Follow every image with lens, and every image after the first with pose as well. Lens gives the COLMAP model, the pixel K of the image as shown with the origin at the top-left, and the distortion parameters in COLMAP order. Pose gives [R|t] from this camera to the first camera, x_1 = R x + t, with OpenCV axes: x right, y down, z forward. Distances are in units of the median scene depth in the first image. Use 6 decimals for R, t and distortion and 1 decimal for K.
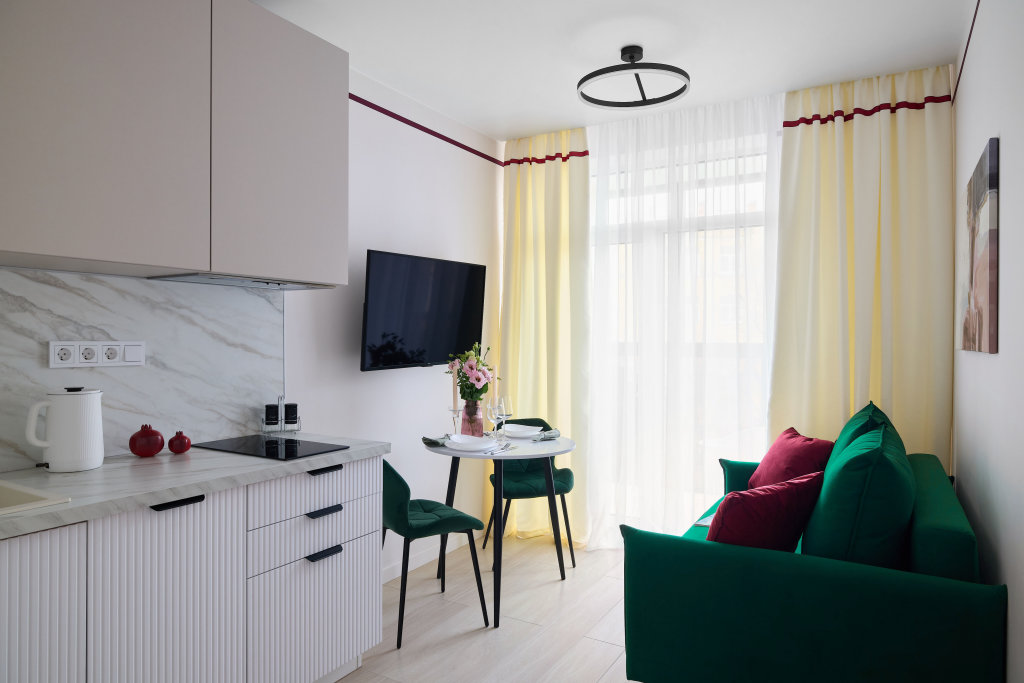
lens RADIAL K [[638.4, 0, 512.0], [0, 638.4, 341.5], [0, 0, 1]] dist [-0.019083, 0.000383]
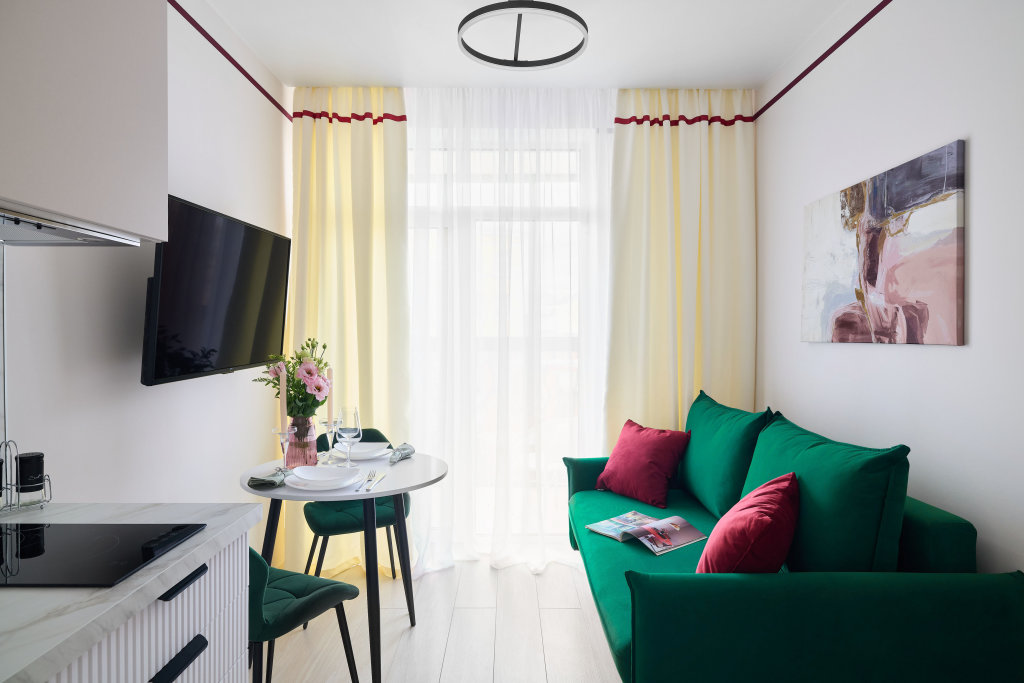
lens RADIAL K [[585.6, 0, 512.0], [0, 585.6, 341.5], [0, 0, 1]] dist [-0.000856, -0.001005]
pose [[0.858590, -0.009421, 0.512576, -0.241713], [0.005112, 0.999939, 0.009817, -0.000664], [-0.512637, -0.005808, 0.858586, 0.352386]]
